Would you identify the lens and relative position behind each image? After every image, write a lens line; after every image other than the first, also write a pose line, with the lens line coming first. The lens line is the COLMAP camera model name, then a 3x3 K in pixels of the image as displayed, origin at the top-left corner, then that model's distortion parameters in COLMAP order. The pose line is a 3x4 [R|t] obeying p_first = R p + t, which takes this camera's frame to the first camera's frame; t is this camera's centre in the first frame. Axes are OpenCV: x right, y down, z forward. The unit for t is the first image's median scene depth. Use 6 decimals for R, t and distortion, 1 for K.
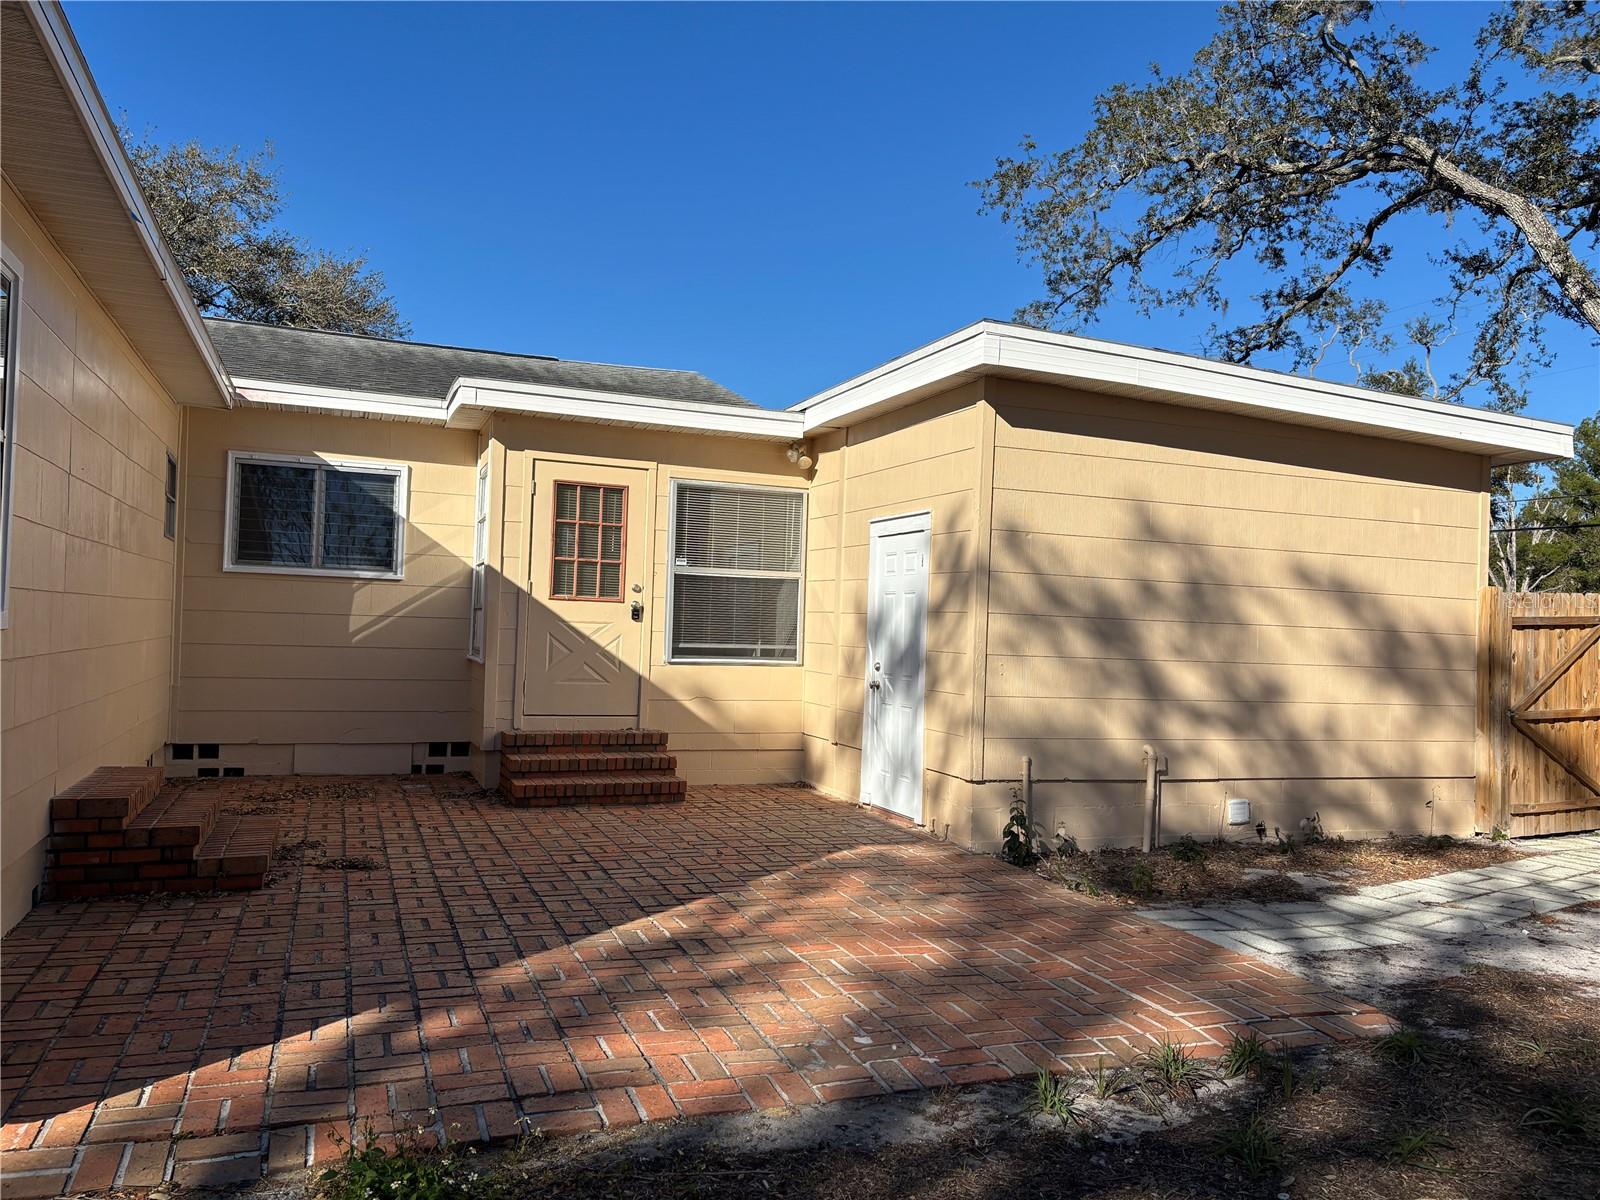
lens RADIAL K [[1208.9, 0, 804.1], [0, 1208.9, 603.5], [0, 0, 1]] dist [0.048723, -0.031936]
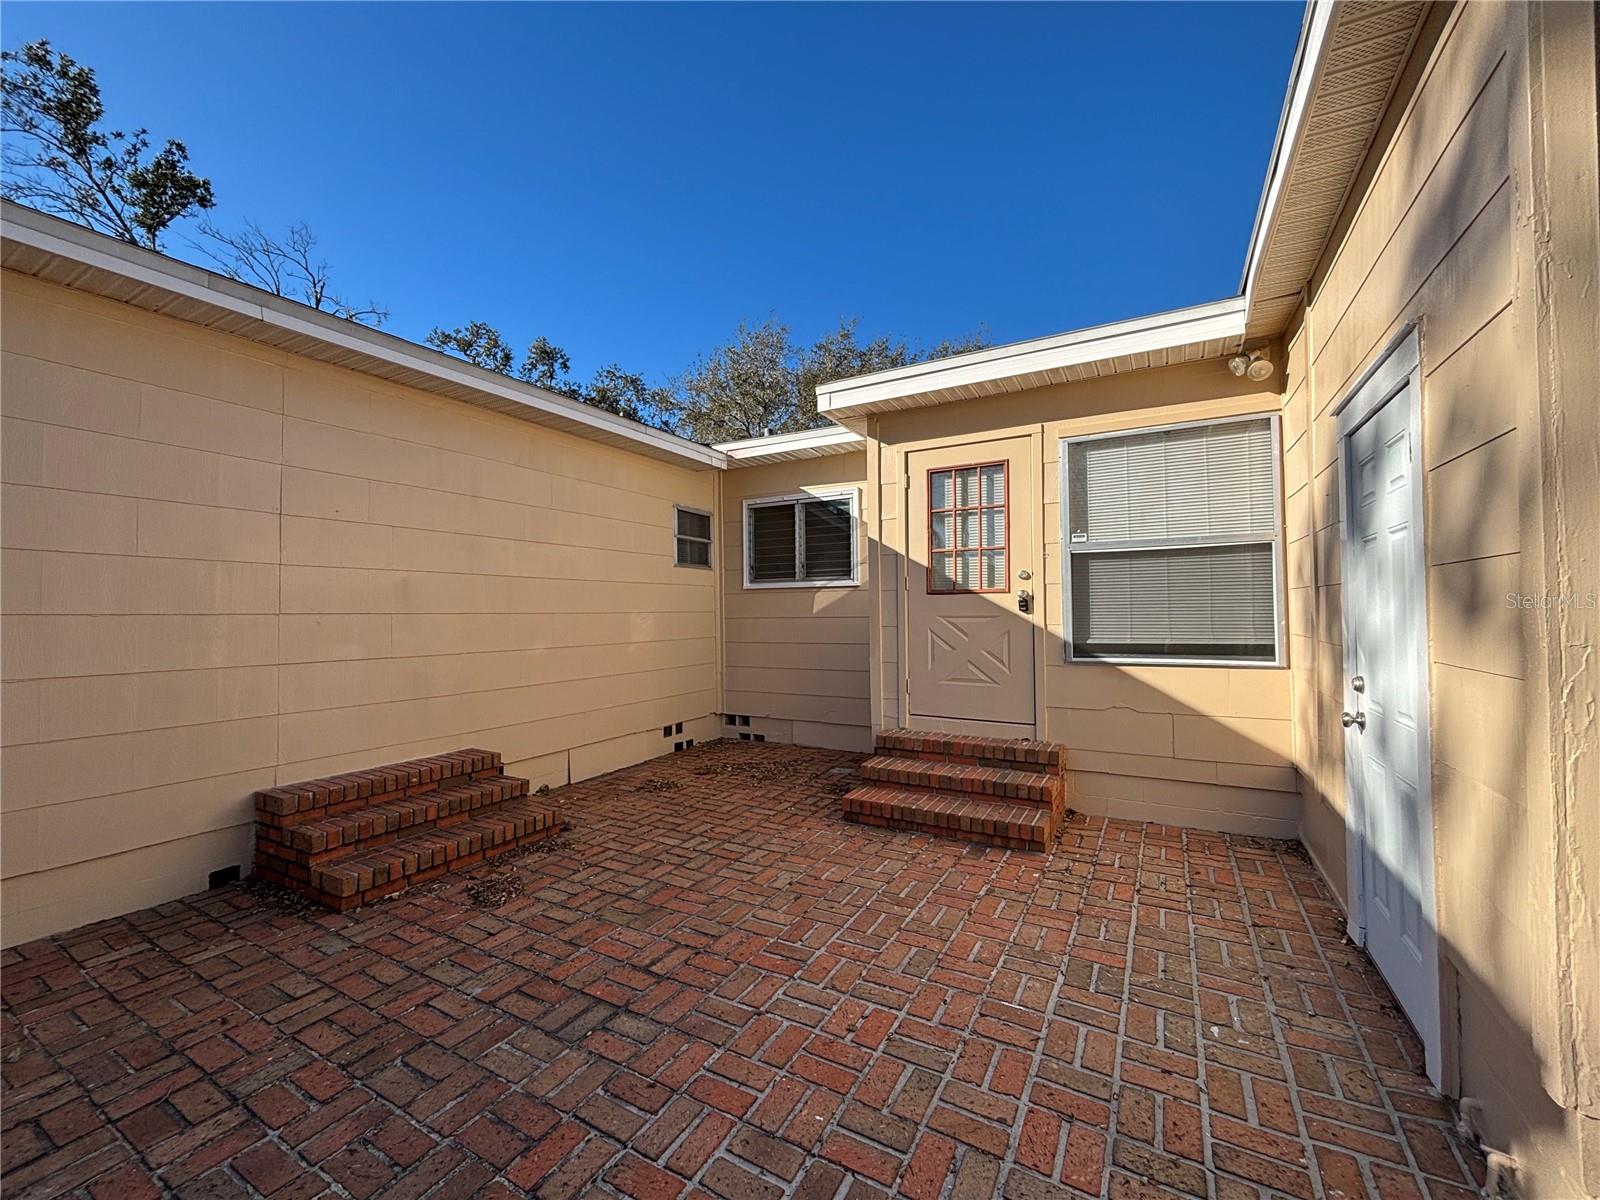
lens RADIAL K [[644.5, 0, 787.0], [0, 644.5, 595.7], [0, 0, 1]] dist [0.006088, -0.001980]
pose [[0.626286, -0.062334, -0.777097, 0.111613], [0.048690, 0.997980, -0.040811, 0.012732], [0.778071, -0.012277, 0.628056, 0.583525]]
